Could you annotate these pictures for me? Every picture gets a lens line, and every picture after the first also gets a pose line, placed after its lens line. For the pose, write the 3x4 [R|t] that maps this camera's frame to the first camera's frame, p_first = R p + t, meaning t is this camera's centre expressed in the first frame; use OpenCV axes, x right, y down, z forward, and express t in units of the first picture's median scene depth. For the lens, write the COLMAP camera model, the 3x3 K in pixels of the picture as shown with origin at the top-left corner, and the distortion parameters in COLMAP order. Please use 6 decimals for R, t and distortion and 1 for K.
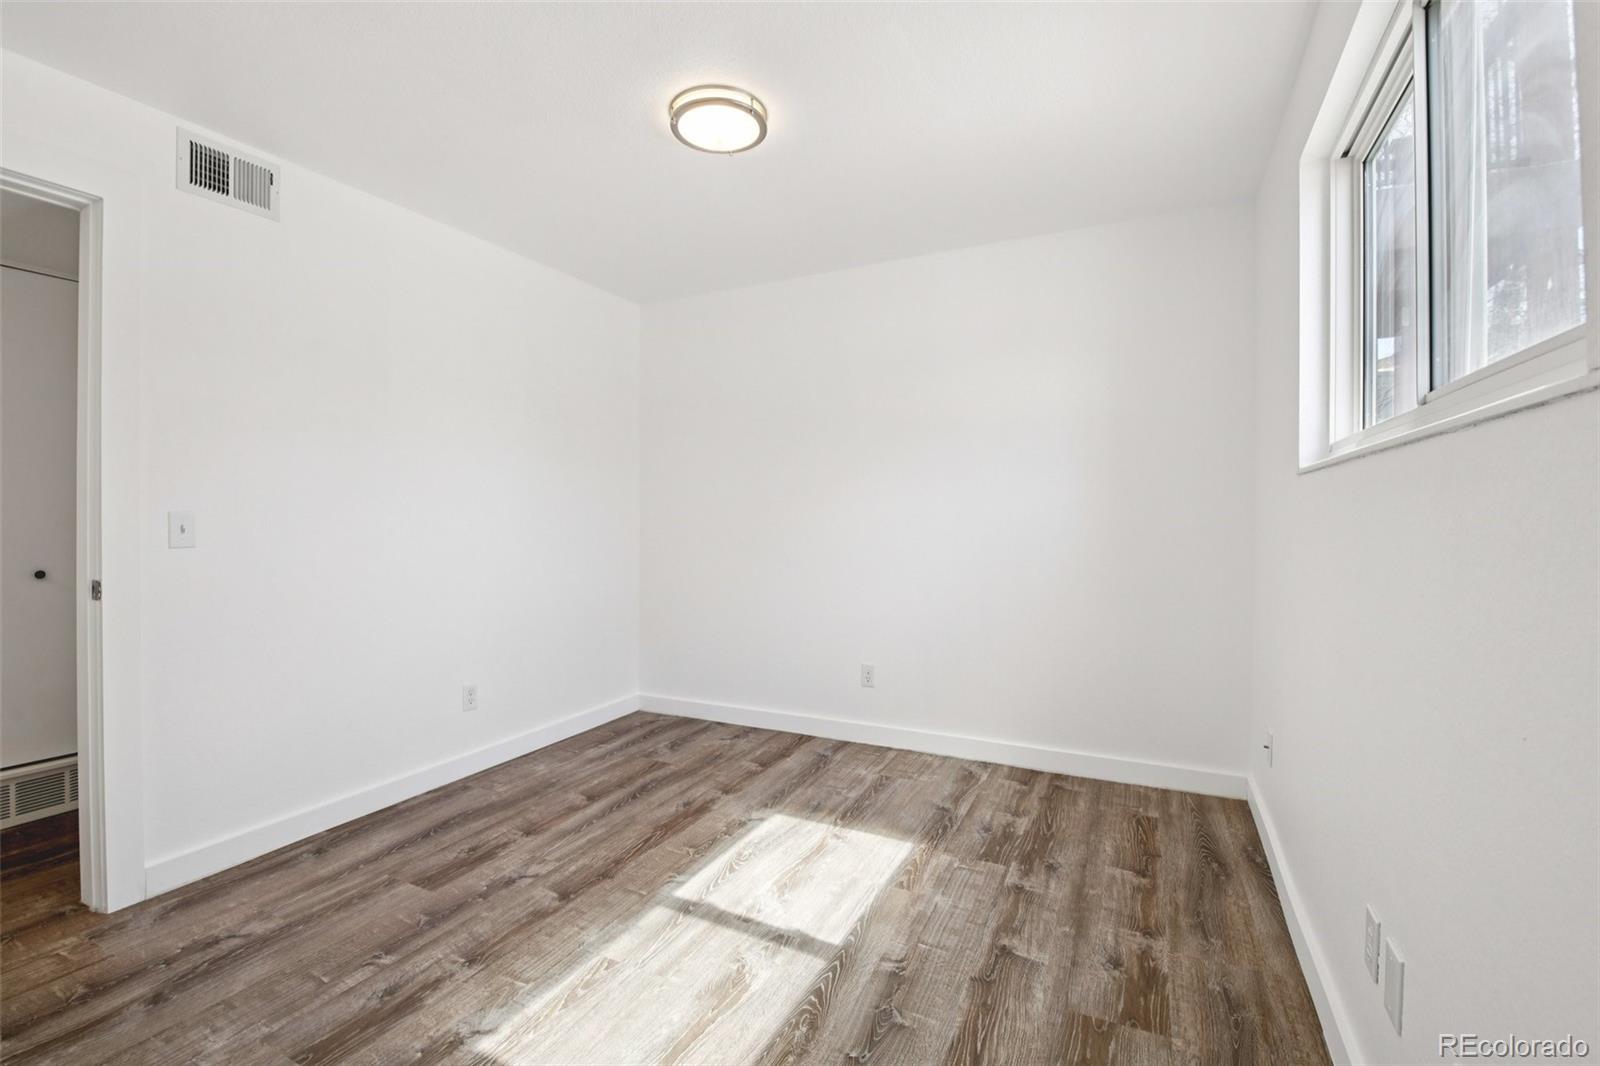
lens RADIAL K [[693.7, 0, 797.8], [0, 693.7, 527.2], [0, 0, 1]] dist [-0.005271, -0.007820]
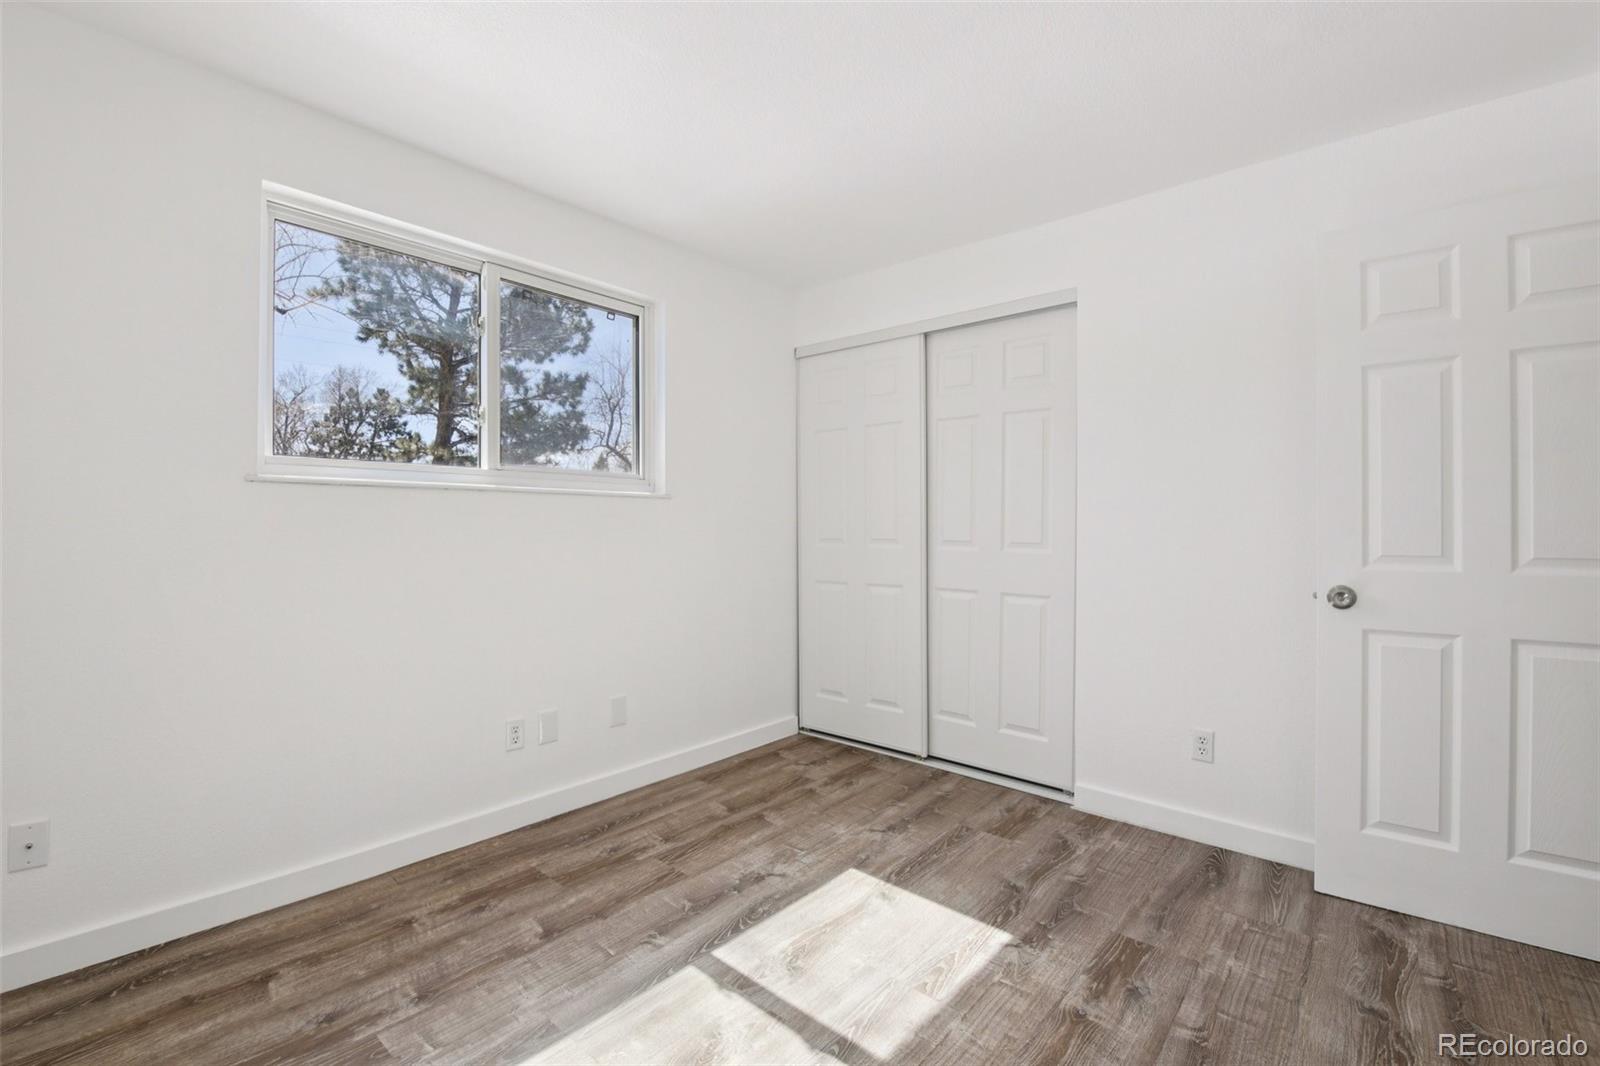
lens RADIAL K [[693.7, 0, 800.9], [0, 693.7, 525.4], [0, 0, 1]] dist [-0.005271, -0.007820]
pose [[-0.968967, -0.004429, 0.247149, -0.240199], [-0.000967, 0.999900, 0.014128, -0.019073], [-0.247187, 0.013450, -0.968875, 1.384106]]
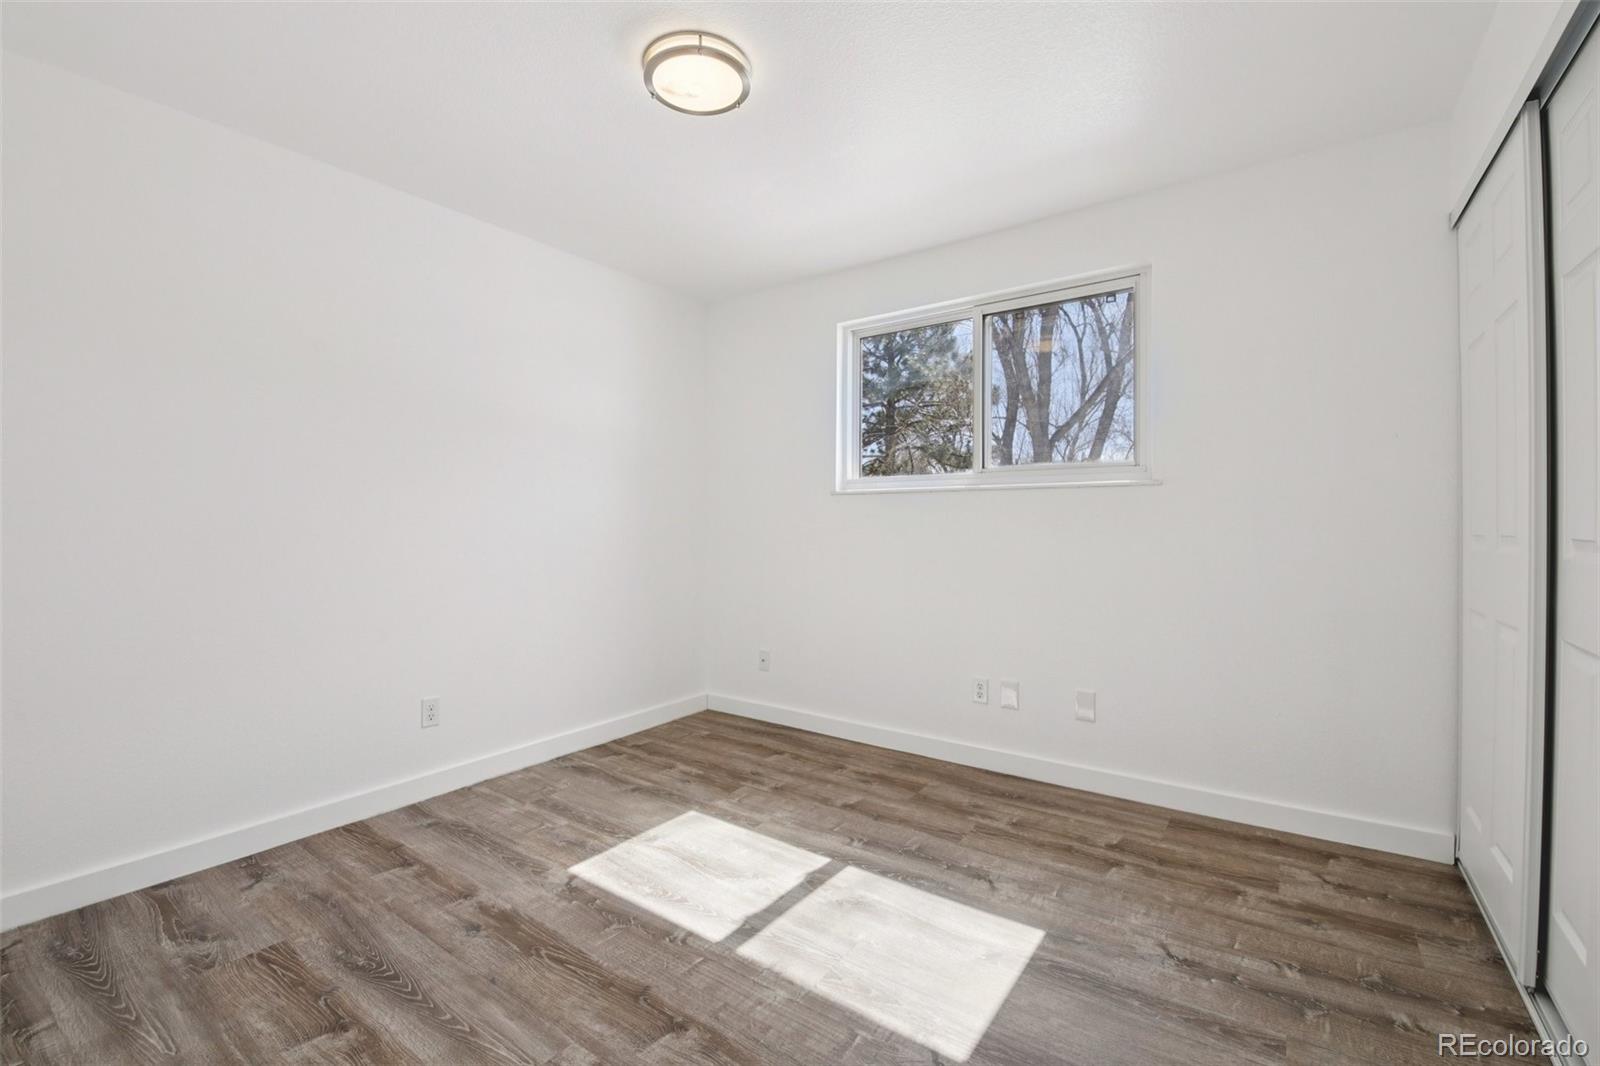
lens RADIAL K [[693.7, 0, 788.0], [0, 693.7, 524.9], [0, 0, 1]] dist [-0.005271, -0.007820]
pose [[0.167186, -0.001117, 0.985925, -0.860341], [0.016072, 0.999870, -0.001592, 0.005711], [-0.985794, 0.016112, 0.167182, 0.625831]]
